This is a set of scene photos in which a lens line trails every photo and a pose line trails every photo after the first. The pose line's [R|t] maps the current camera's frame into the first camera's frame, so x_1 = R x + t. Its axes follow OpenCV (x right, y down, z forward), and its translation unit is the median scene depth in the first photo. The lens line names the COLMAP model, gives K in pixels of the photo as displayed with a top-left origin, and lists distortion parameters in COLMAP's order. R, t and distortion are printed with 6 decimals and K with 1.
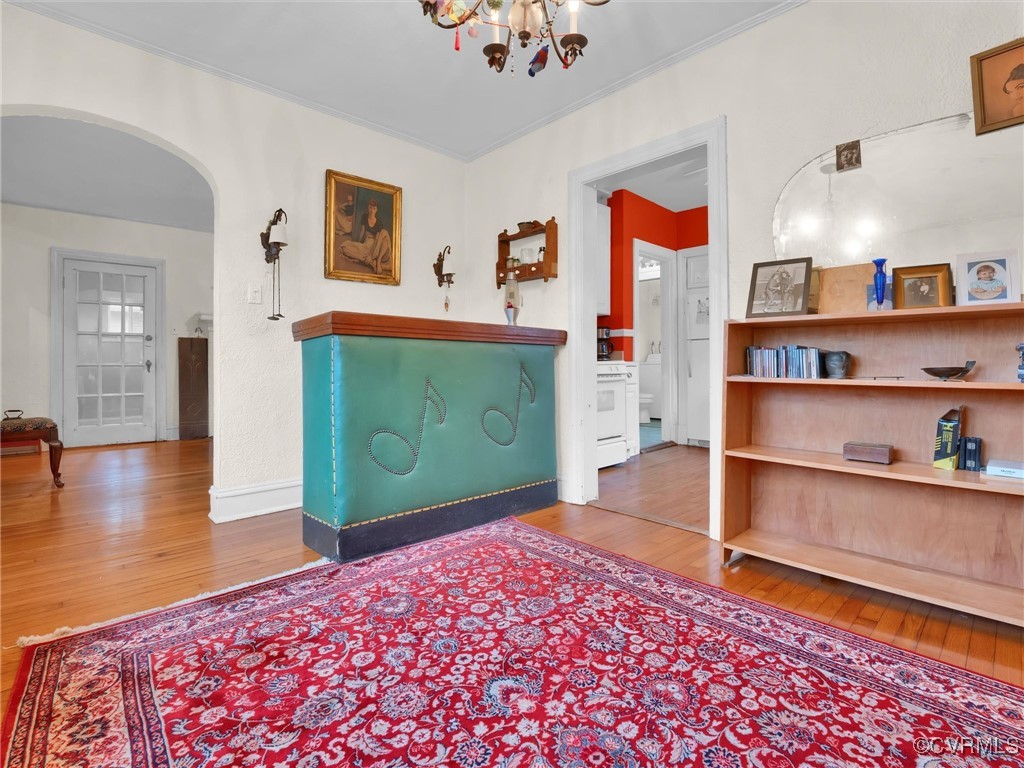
lens RADIAL K [[482.6, 0, 530.6], [0, 482.6, 367.7], [0, 0, 1]] dist [-0.024961, 0.001629]
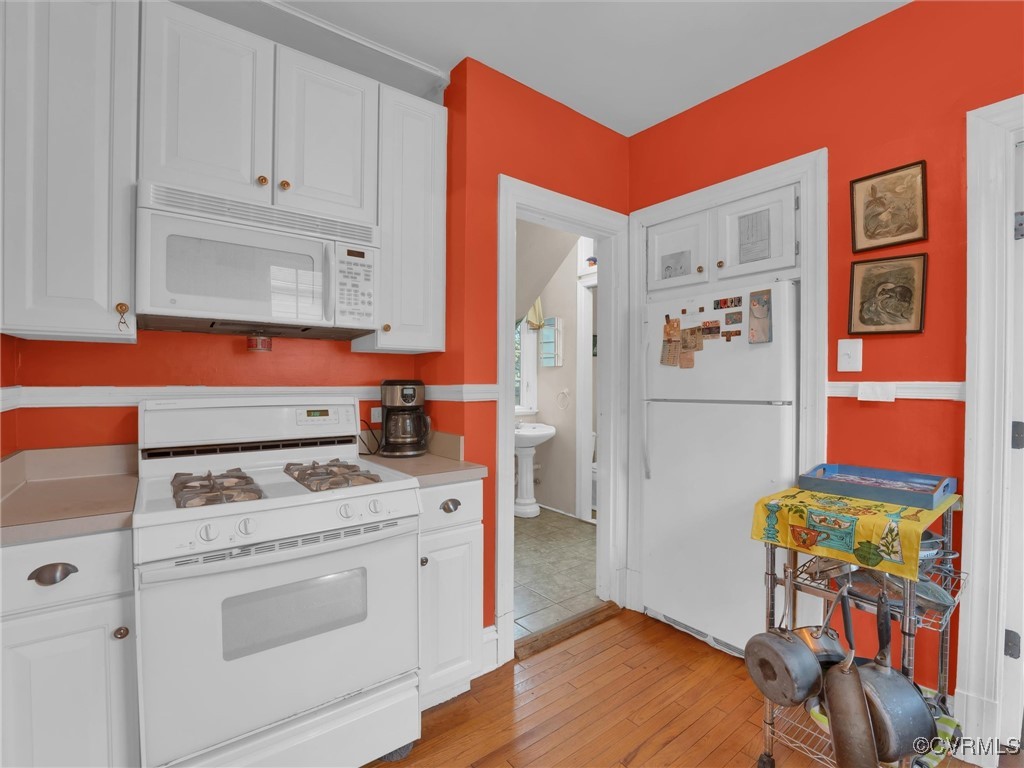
lens RADIAL K [[482.6, 0, 520.9], [0, 482.6, 386.7], [0, 0, 1]] dist [-0.024961, 0.001629]
pose [[0.992951, 0.003993, -0.118459, 0.952327], [-0.003845, 0.999992, 0.001481, -0.257416], [0.118464, -0.001015, 0.992958, 1.901879]]
